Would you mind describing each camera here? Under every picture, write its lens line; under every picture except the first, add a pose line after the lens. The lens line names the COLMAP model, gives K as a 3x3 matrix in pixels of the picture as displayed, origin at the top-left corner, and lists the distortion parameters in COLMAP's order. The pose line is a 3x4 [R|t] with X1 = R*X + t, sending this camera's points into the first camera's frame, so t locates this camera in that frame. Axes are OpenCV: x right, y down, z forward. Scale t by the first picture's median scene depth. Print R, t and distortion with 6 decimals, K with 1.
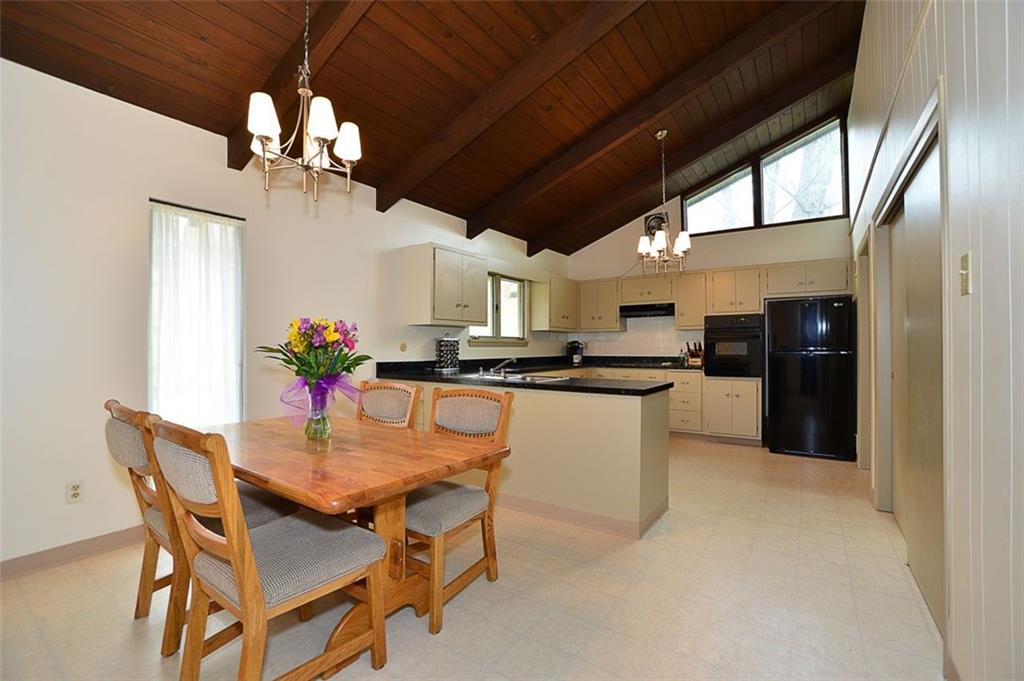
lens RADIAL K [[441.1, 0, 513.4], [0, 441.1, 343.6], [0, 0, 1]] dist [-0.044685, 0.010943]
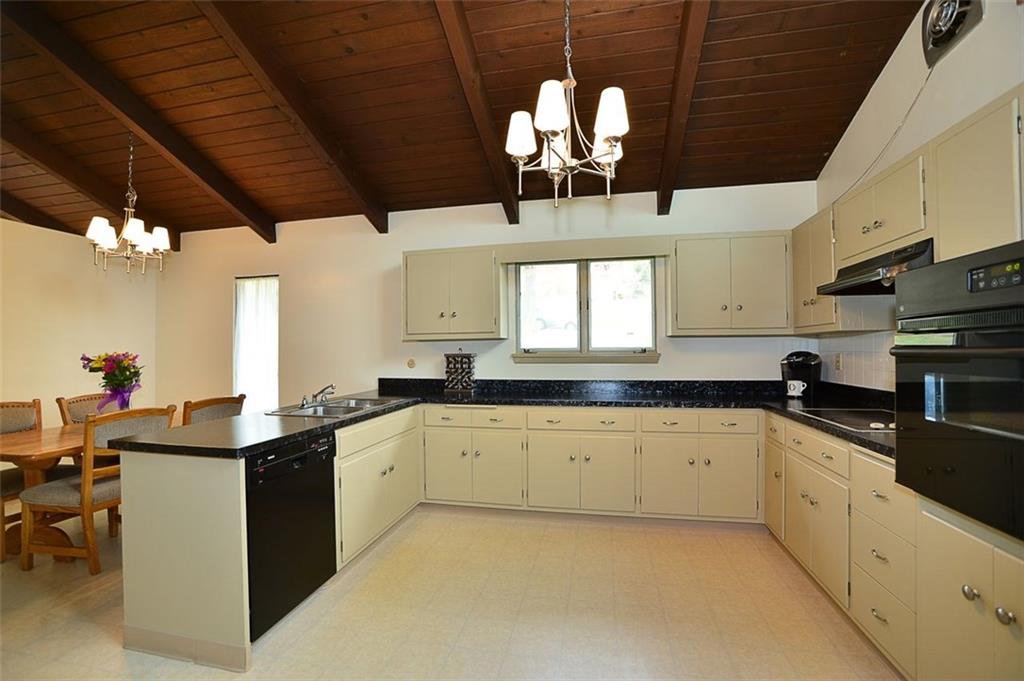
lens RADIAL K [[441.1, 0, 513.6], [0, 441.1, 343.5], [0, 0, 1]] dist [-0.044685, 0.010943]
pose [[0.404453, -0.021439, -0.914307, 0.677746], [0.007375, 0.999769, -0.020181, -0.013744], [0.914529, 0.001420, 0.404518, 0.753021]]
